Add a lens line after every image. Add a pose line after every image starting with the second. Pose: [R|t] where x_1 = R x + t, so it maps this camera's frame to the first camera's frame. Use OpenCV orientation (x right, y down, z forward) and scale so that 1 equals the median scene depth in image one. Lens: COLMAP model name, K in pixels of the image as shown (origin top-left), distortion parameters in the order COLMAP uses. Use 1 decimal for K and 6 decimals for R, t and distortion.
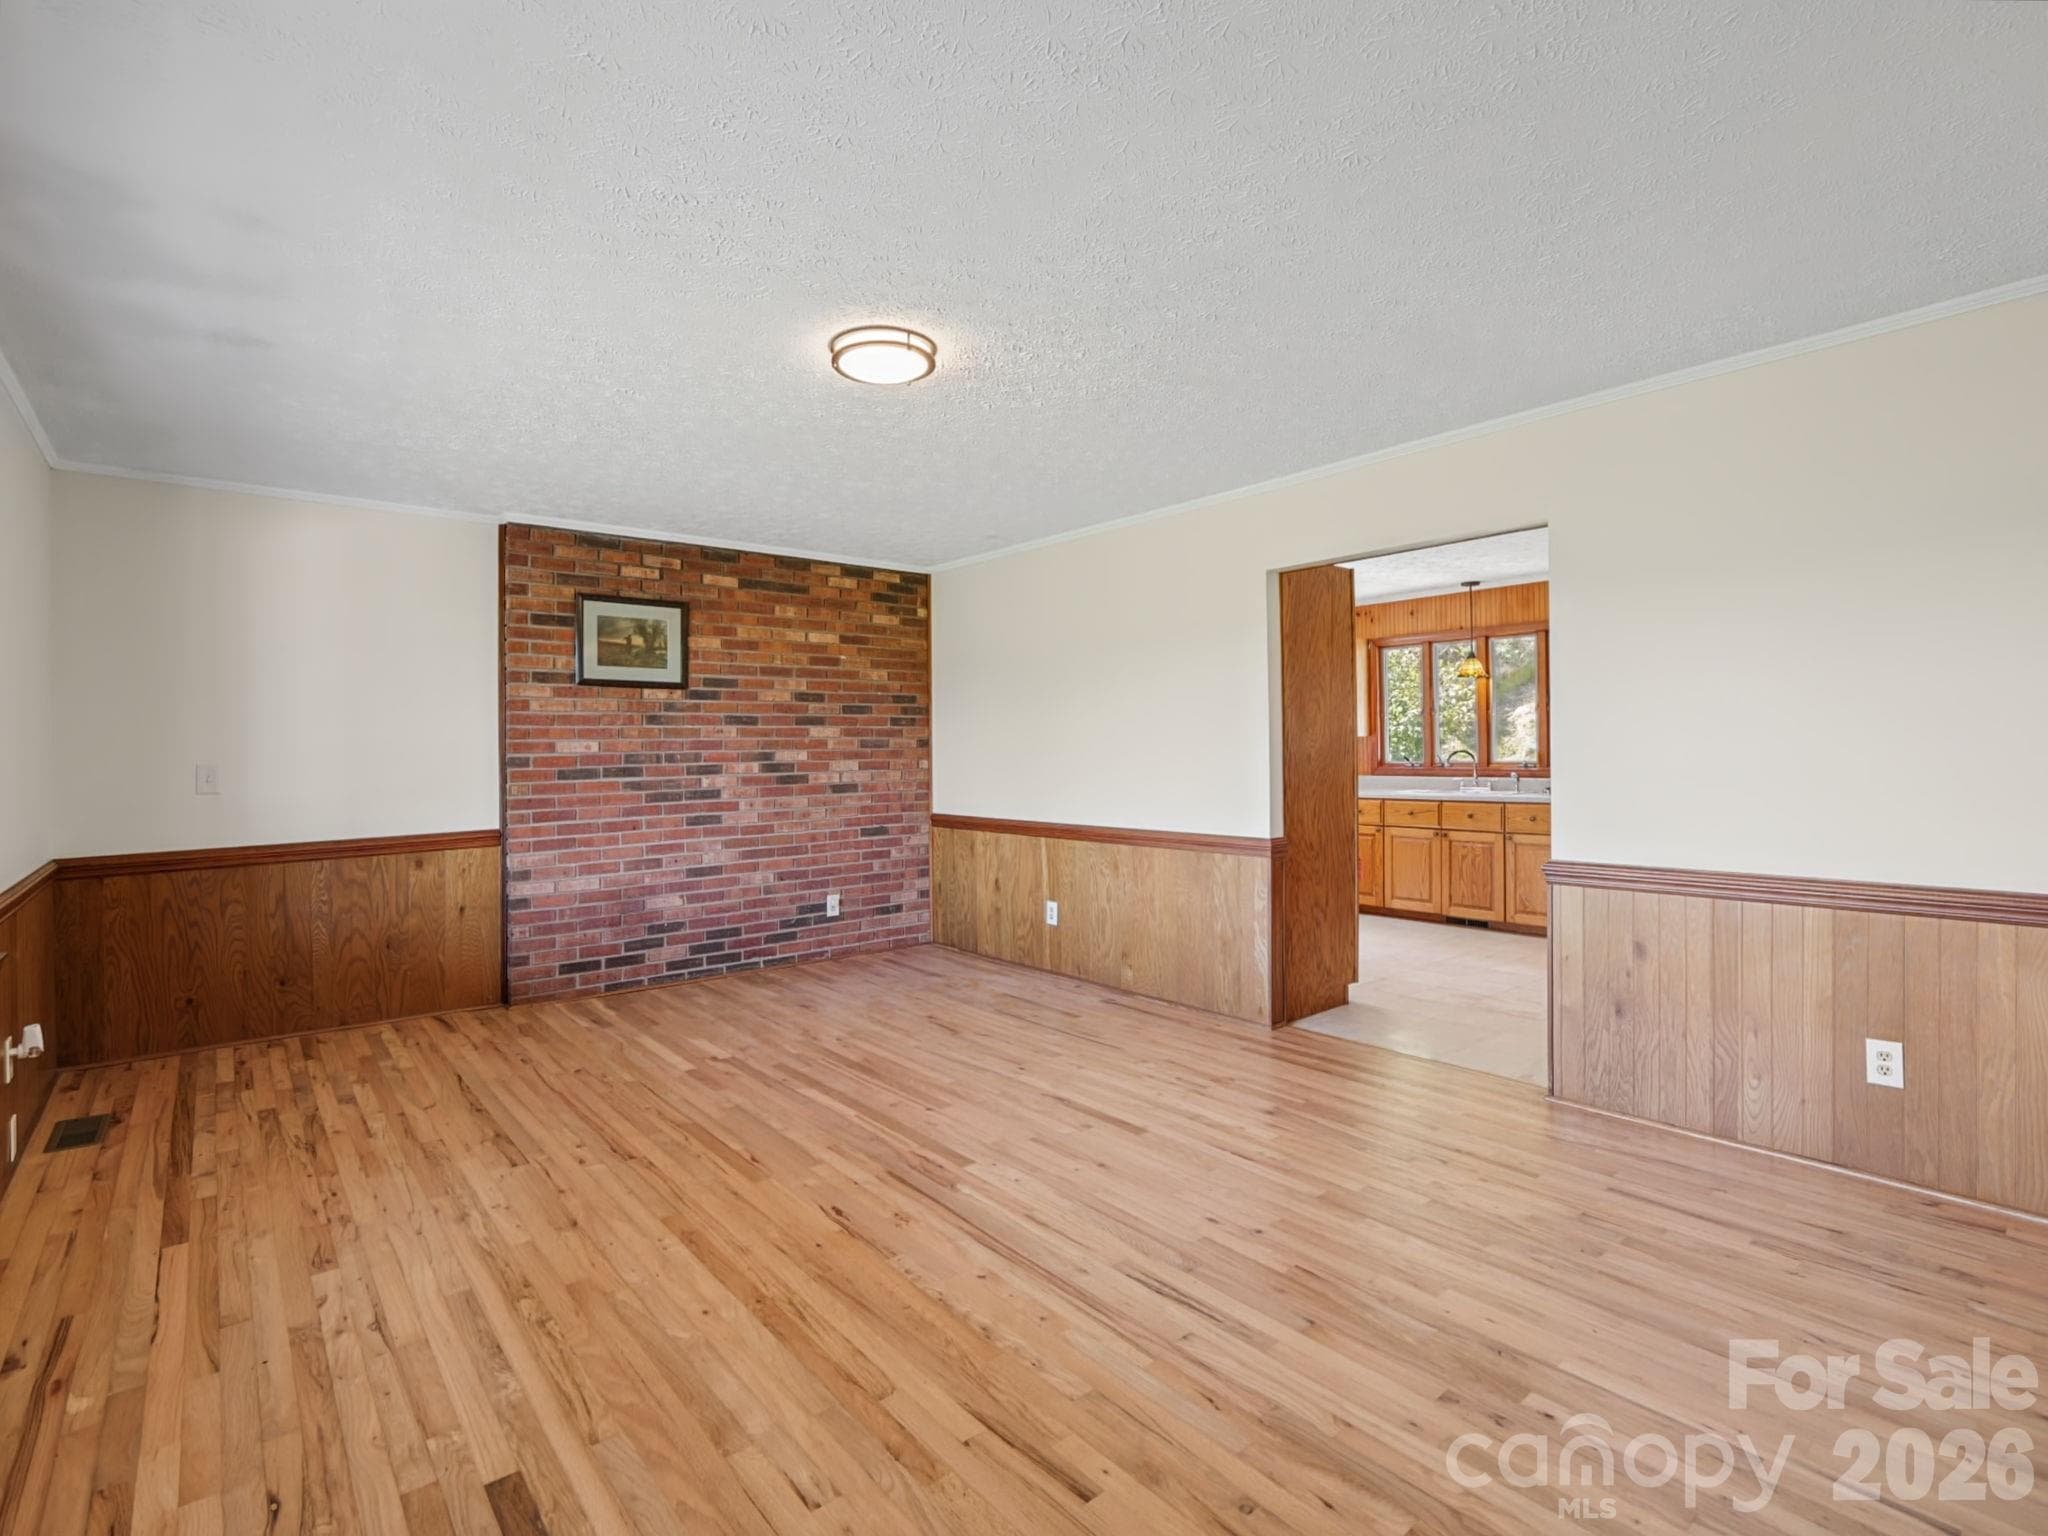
lens RADIAL K [[985.5, 0, 1013.5], [0, 985.5, 749.8], [0, 0, 1]] dist [-0.000994, -0.007847]
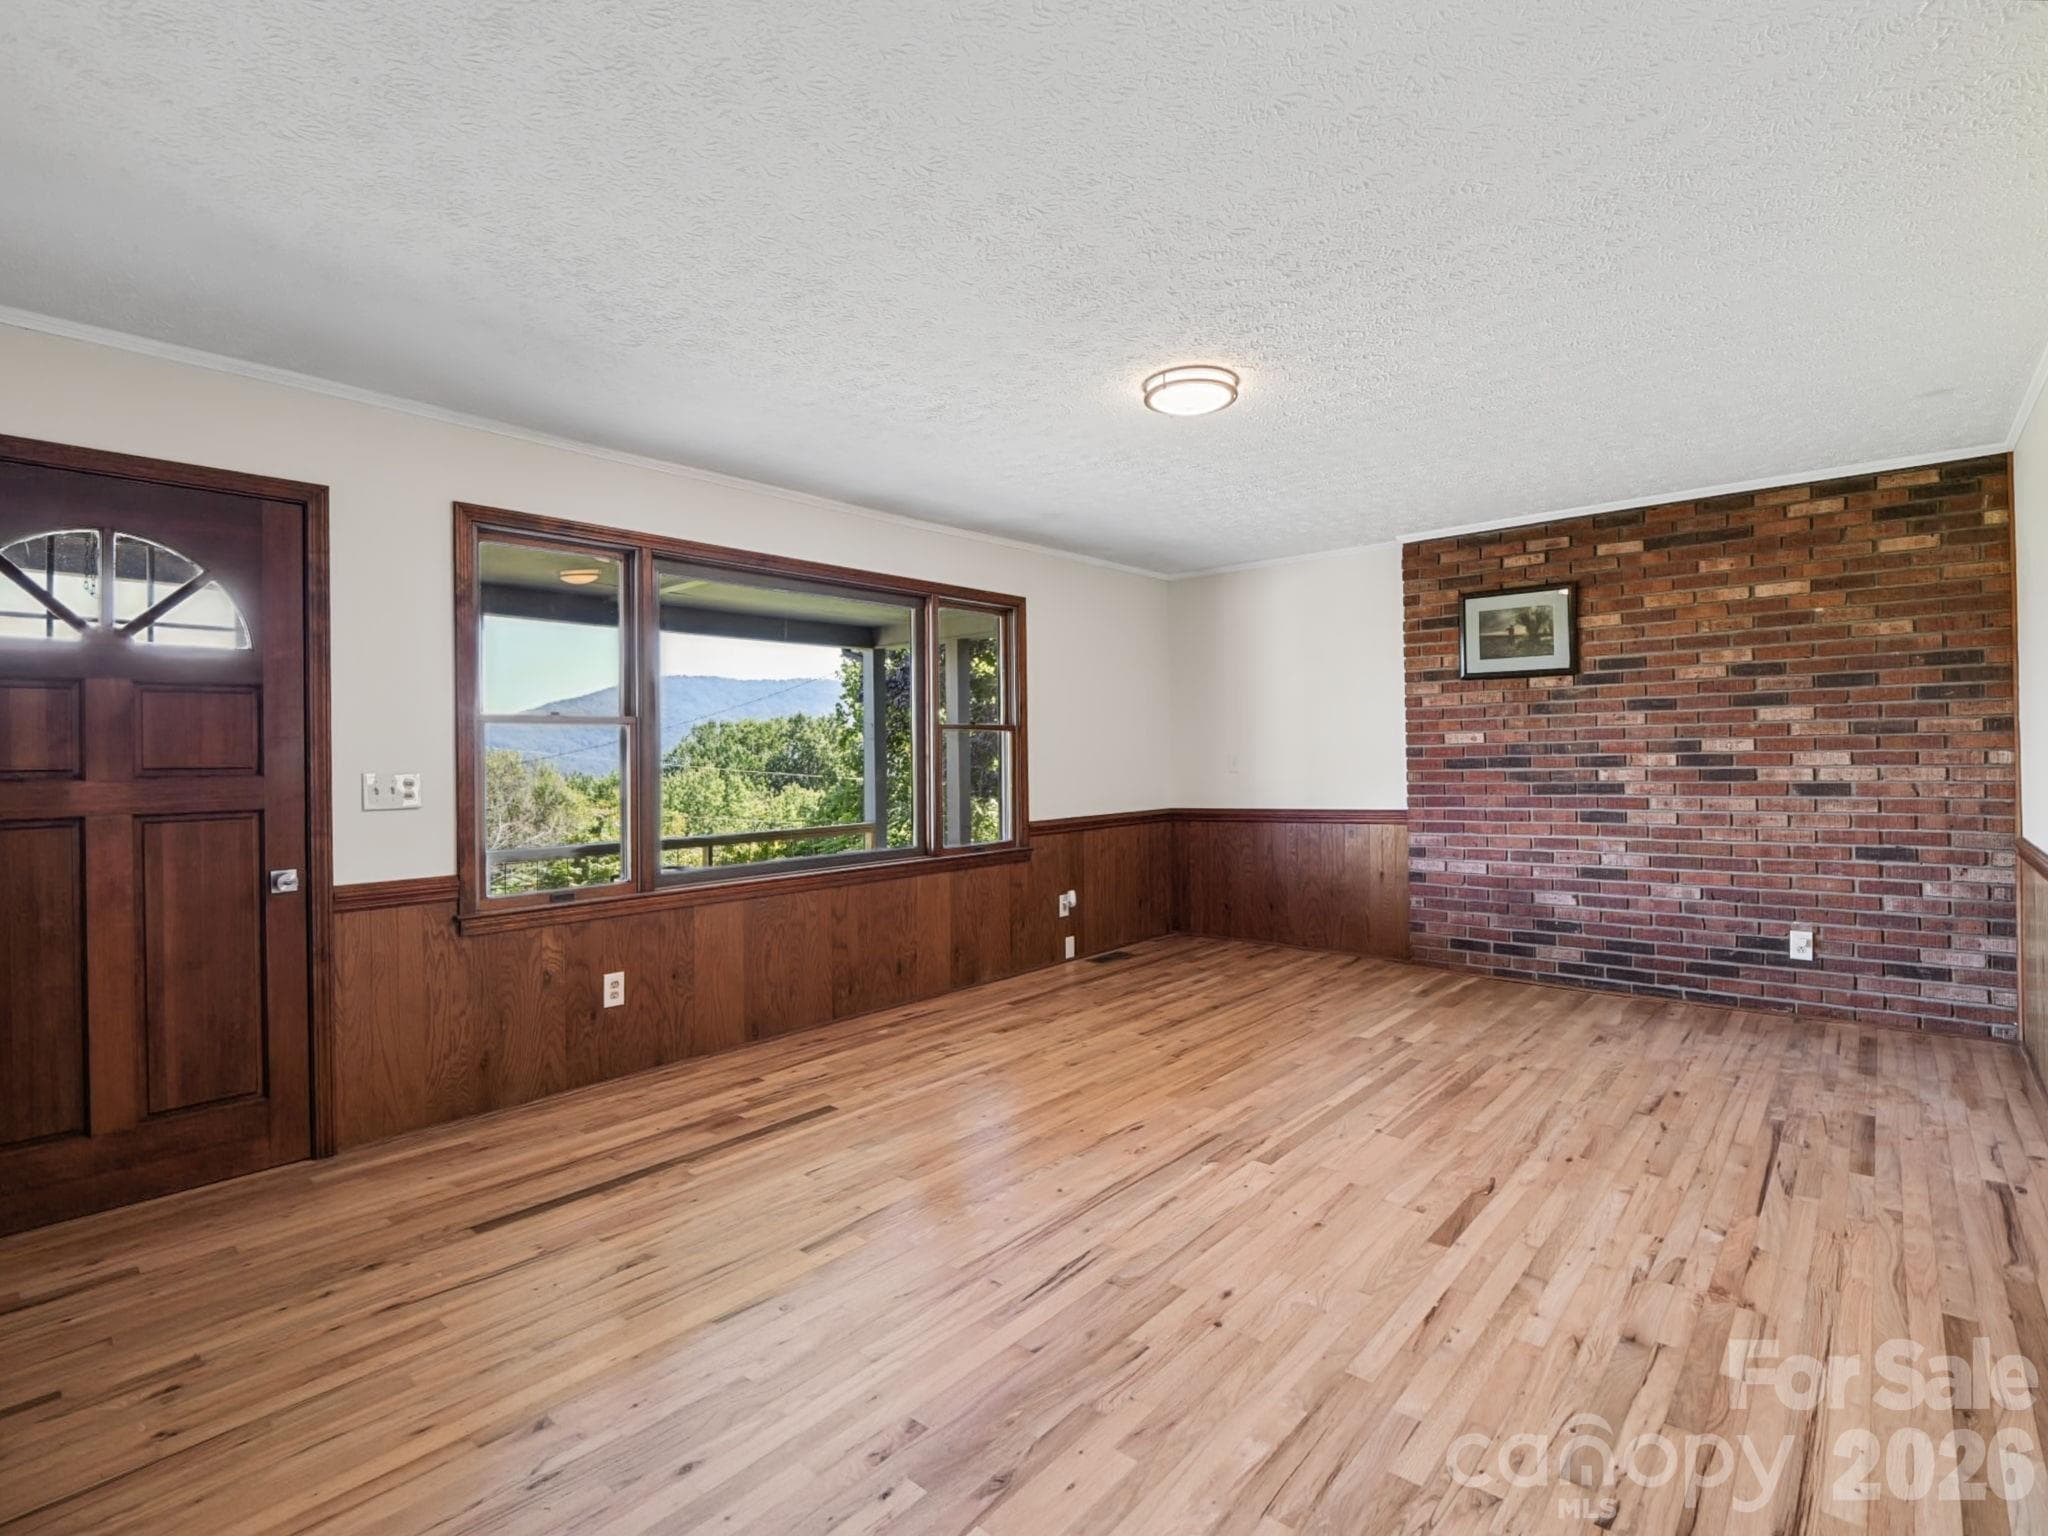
lens RADIAL K [[993.8, 0, 1041.1], [0, 993.8, 749.4], [0, 0, 1]] dist [-0.002613, -0.010137]
pose [[0.170382, 0.002870, -0.985374, 0.499653], [0.014183, 0.999885, 0.005364, -0.002895], [0.985276, -0.014890, 0.170322, 0.339635]]
